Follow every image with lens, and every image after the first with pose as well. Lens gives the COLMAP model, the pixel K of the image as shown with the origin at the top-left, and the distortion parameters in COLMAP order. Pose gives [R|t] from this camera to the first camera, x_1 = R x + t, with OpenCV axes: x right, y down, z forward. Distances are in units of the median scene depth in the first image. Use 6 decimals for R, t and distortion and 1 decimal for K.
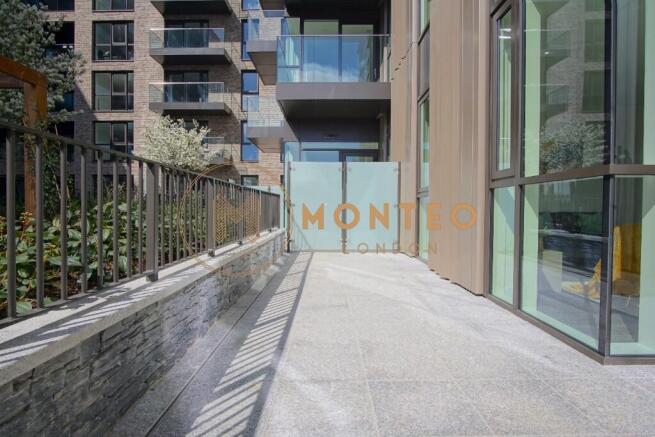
lens RADIAL K [[351.5, 0, 327.3], [0, 351.5, 215.2], [0, 0, 1]] dist [-0.017186, 0.000426]
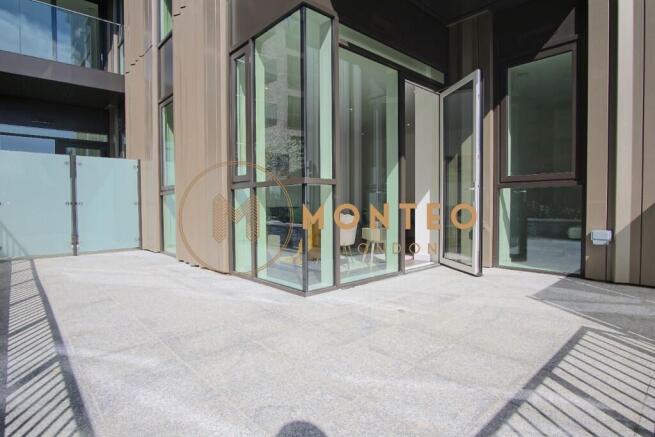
lens RADIAL K [[351.5, 0, 327.3], [0, 351.5, 215.2], [0, 0, 1]] dist [-0.017186, 0.000426]
pose [[0.736616, -0.029908, 0.675650, -0.147161], [0.023978, 0.999549, 0.018105, 0.003690], [-0.675886, 0.002864, 0.737000, -0.182959]]
